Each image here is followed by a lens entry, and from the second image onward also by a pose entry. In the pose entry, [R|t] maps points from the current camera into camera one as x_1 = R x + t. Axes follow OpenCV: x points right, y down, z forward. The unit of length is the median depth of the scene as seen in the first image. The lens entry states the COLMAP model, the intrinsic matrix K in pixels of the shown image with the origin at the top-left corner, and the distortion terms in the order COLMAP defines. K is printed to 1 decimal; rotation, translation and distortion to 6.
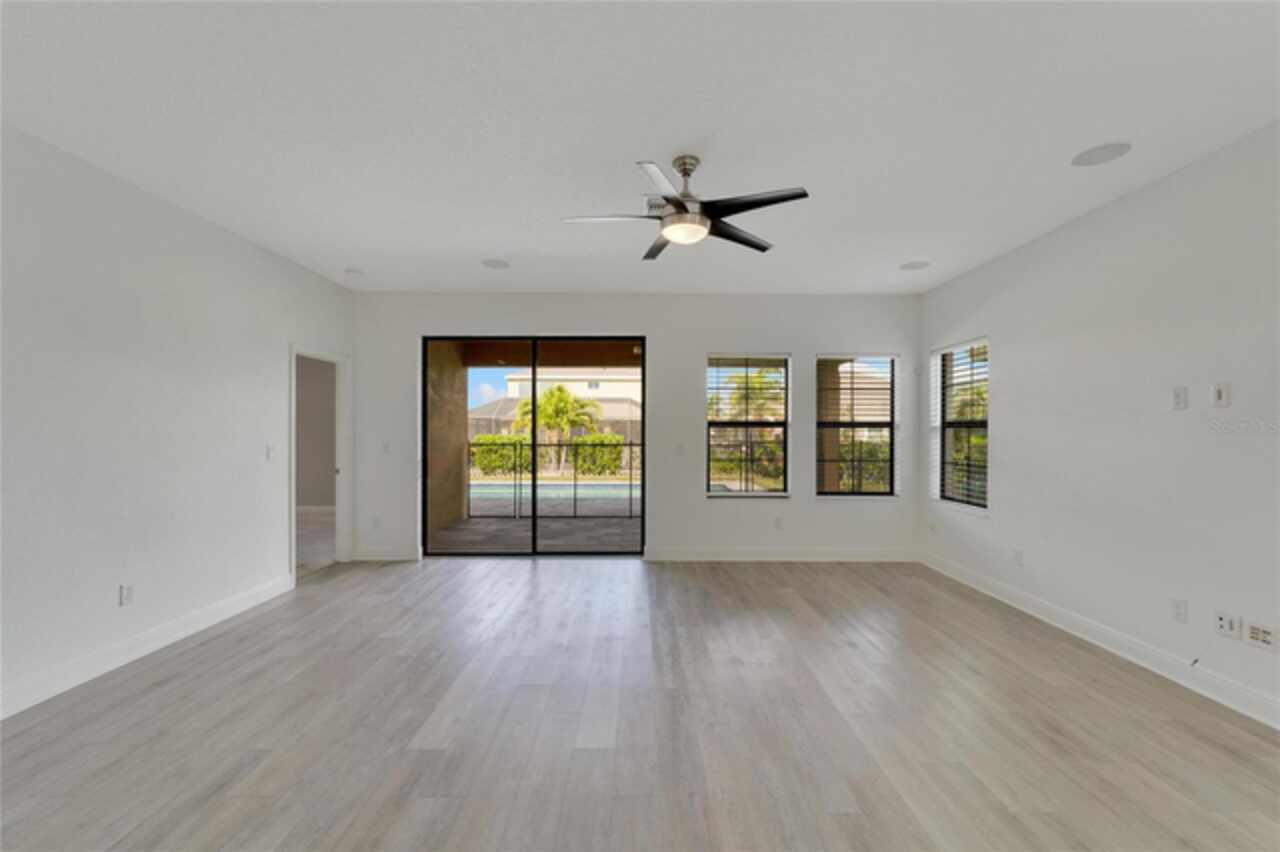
lens RADIAL K [[526.9, 0, 639.7], [0, 526.9, 430.9], [0, 0, 1]] dist [-0.001140, -0.000863]
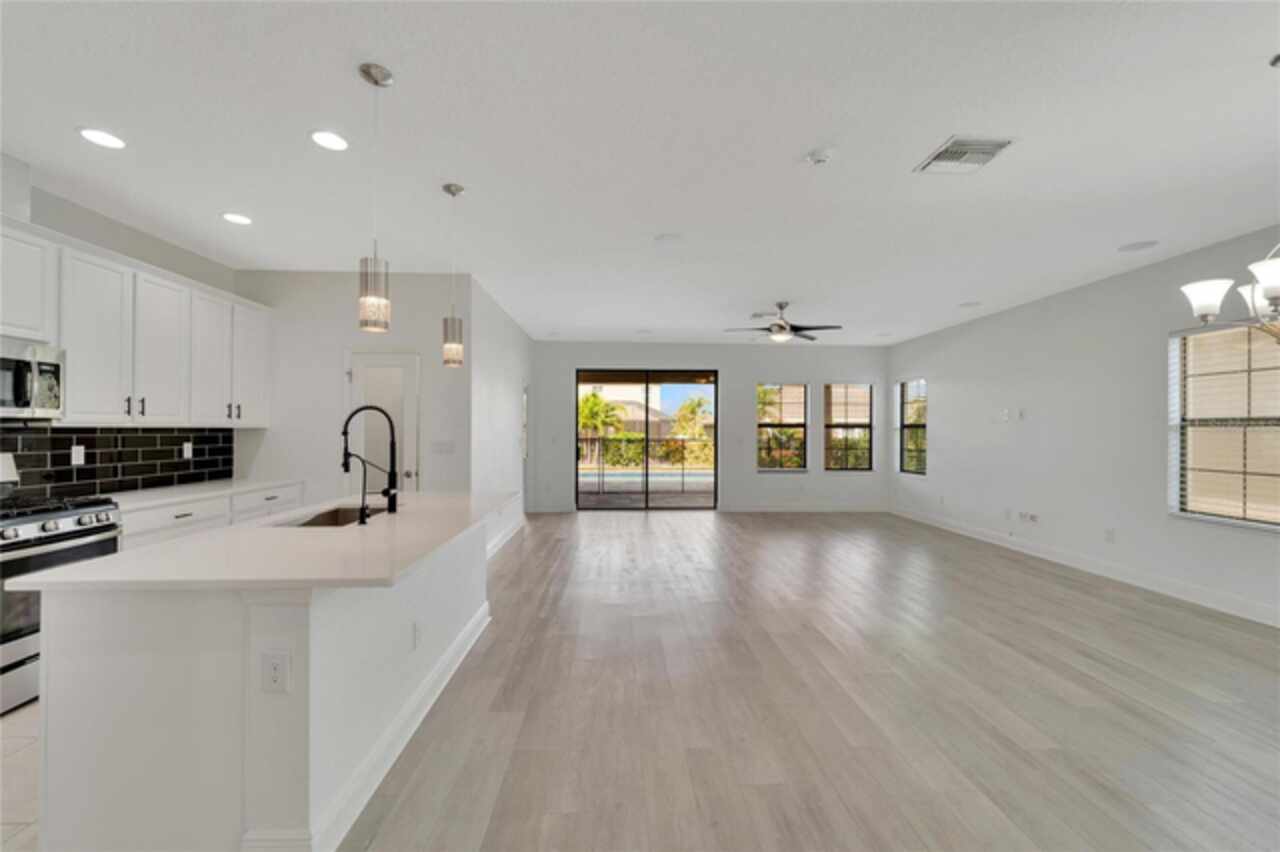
lens RADIAL K [[513.4, 0, 640.4], [0, 513.4, 427.8], [0, 0, 1]] dist [-0.001896, -0.000333]
pose [[0.999033, 0.001382, 0.043936, -0.289223], [-0.001184, 0.999989, -0.004527, 0.000559], [-0.043942, 0.004471, 0.999024, -0.527317]]
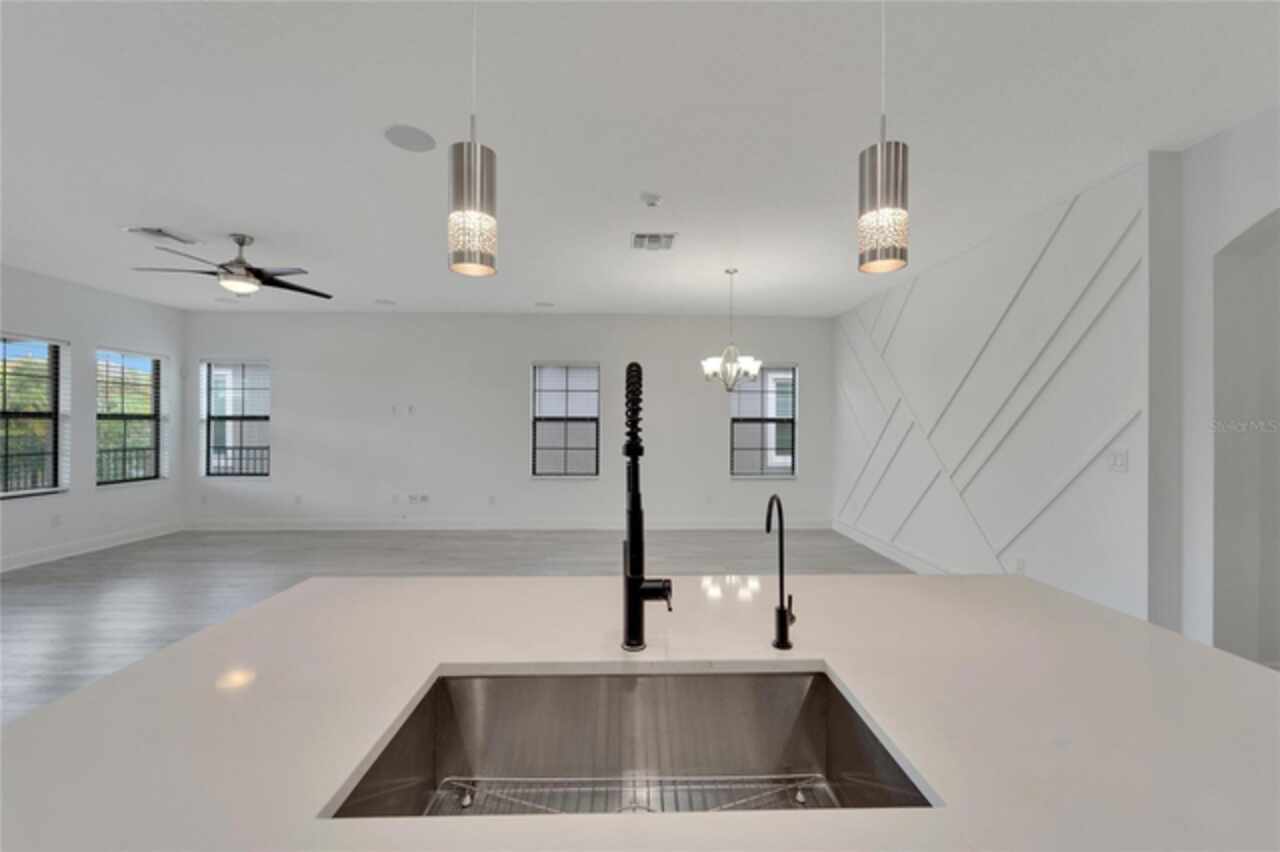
lens RADIAL K [[520.7, 0, 644.9], [0, 520.7, 421.4], [0, 0, 1]] dist [0.001138, 0.000037]
pose [[-0.021867, 0.003332, 0.999755, -0.686042], [-0.004074, 0.999986, -0.003422, -0.002904], [-0.999753, -0.004148, -0.021853, -0.037698]]
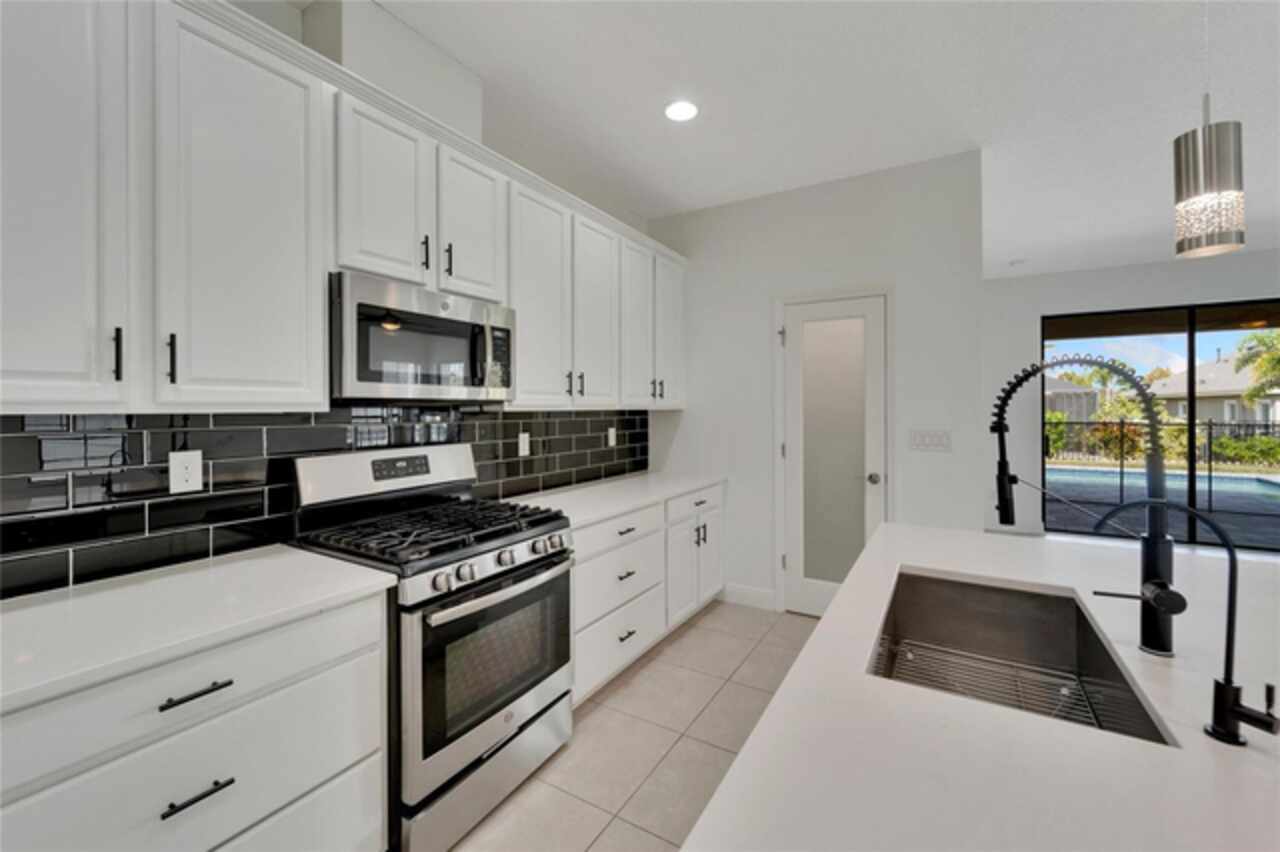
lens RADIAL K [[525.4, 0, 636.6], [0, 525.4, 408.4], [0, 0, 1]] dist [-0.001112, -0.000106]
pose [[0.854027, -0.002326, -0.520223, -0.557668], [0.002922, 0.999996, 0.000325, -0.004208], [0.520220, -0.001797, 0.854030, -0.282043]]
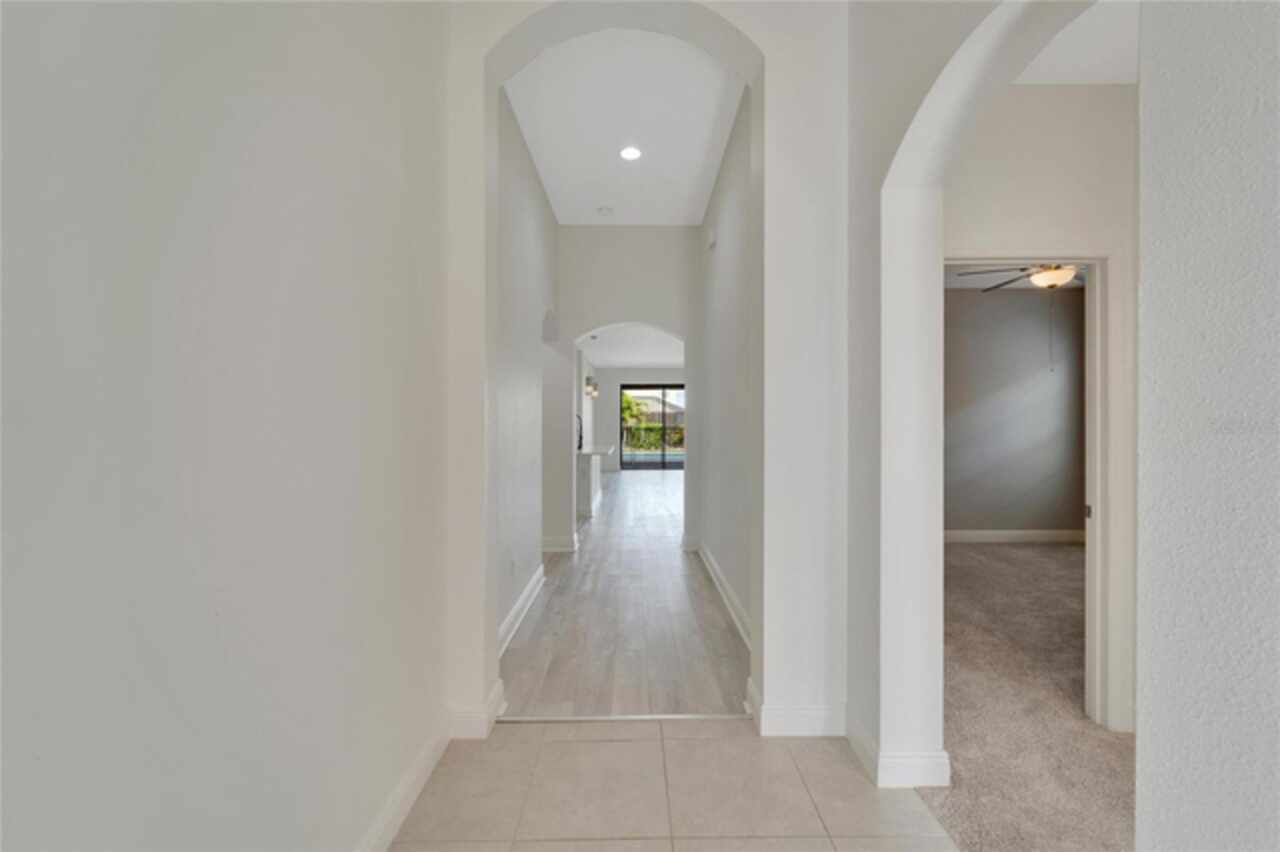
lens RADIAL K [[513.4, 0, 640.4], [0, 513.4, 427.8], [0, 0, 1]] dist [-0.001896, -0.000333]
pose [[0.999900, -0.007407, 0.012037, -0.350929], [0.007242, 0.999880, 0.013709, -0.000661], [-0.012138, -0.013621, 0.999834, -1.483749]]
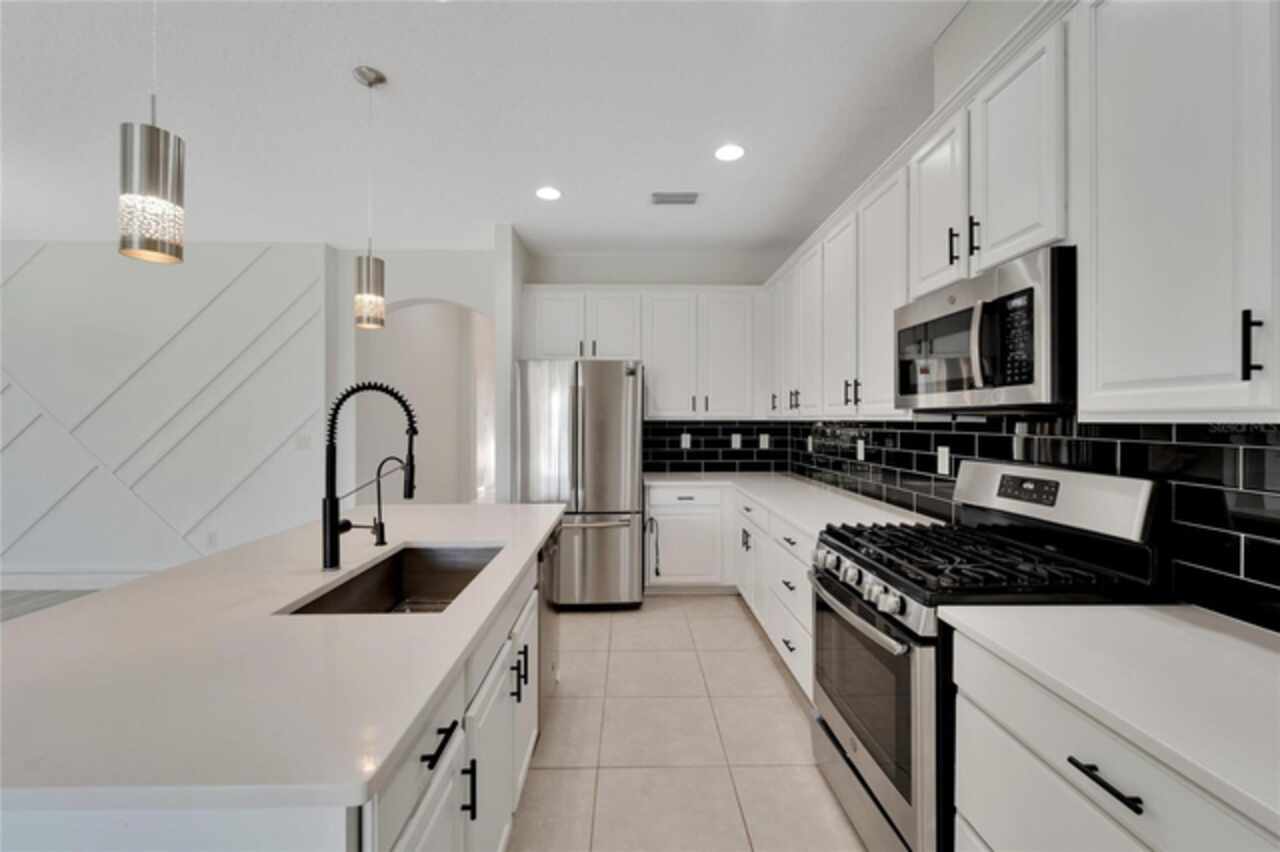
lens RADIAL K [[517.8, 0, 637.6], [0, 517.8, 415.1], [0, 0, 1]] dist [-0.000050, -0.000052]
pose [[-0.999890, -0.004062, -0.014280, -0.657234], [-0.003948, 0.999960, -0.008017, -0.002975], [0.014312, -0.007959, -0.999866, 0.242907]]
